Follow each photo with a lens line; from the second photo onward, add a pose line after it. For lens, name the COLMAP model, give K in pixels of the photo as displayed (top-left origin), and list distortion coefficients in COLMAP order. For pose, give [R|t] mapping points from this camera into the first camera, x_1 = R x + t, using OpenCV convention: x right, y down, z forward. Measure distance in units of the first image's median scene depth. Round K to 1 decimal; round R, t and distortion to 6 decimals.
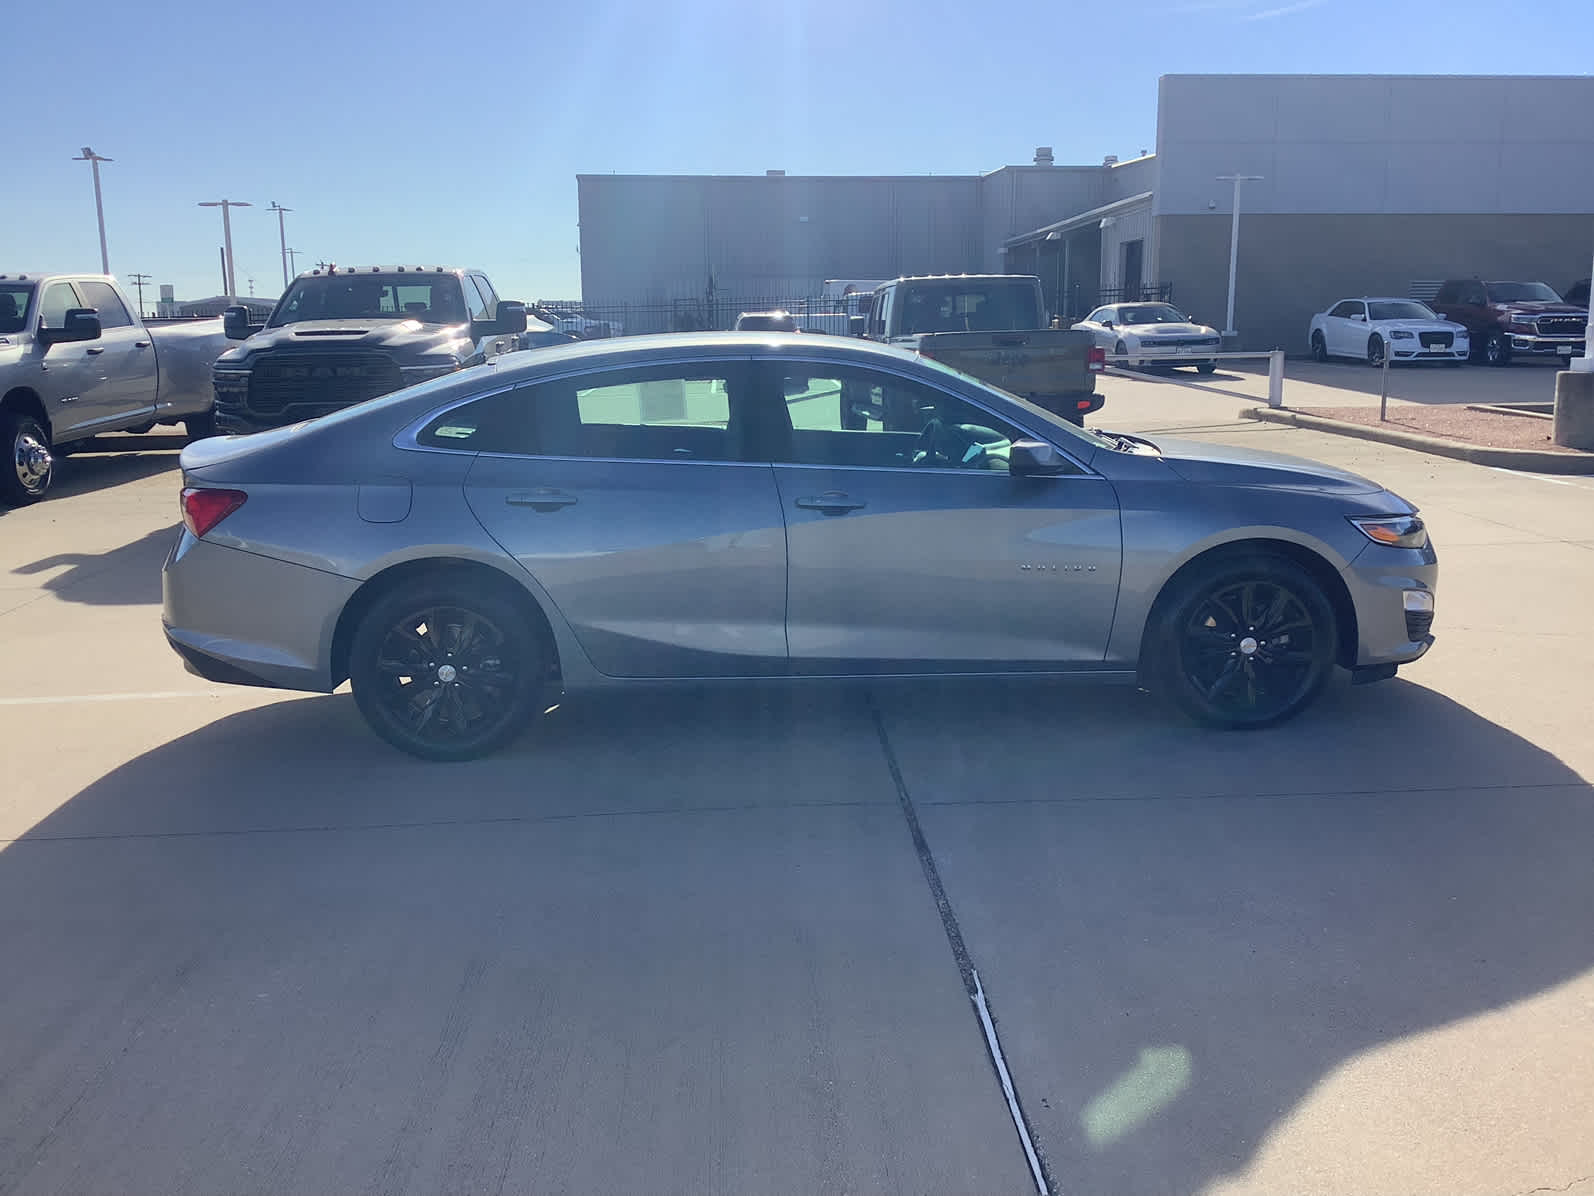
lens RADIAL K [[1454.8, 0, 794.7], [0, 1454.8, 633.7], [0, 0, 1]] dist [0.123301, -0.204391]
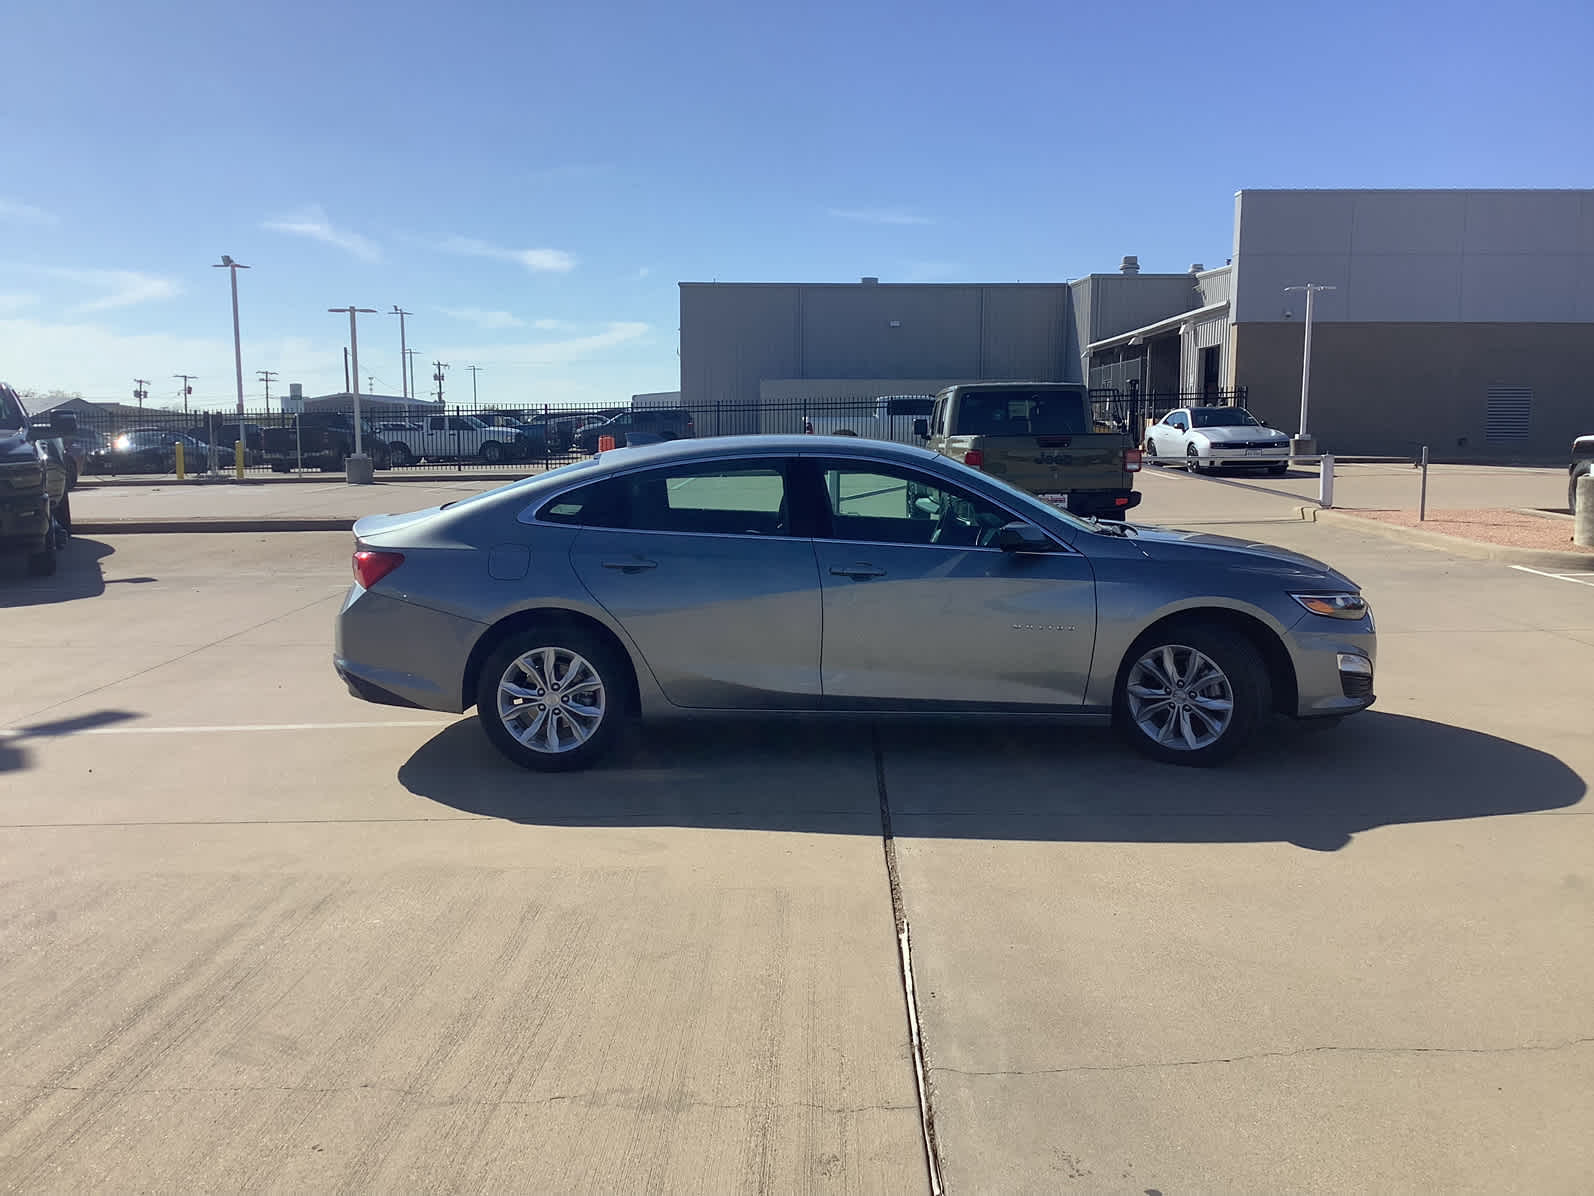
lens RADIAL K [[1454.8, 0, 794.7], [0, 1454.8, 633.7], [0, 0, 1]] dist [0.123301, -0.204391]
pose [[0.997905, 0.018807, -0.061899, 0.020464], [-0.022757, 0.997707, -0.063745, 0.018888], [0.060559, 0.065020, 0.996045, -0.102949]]
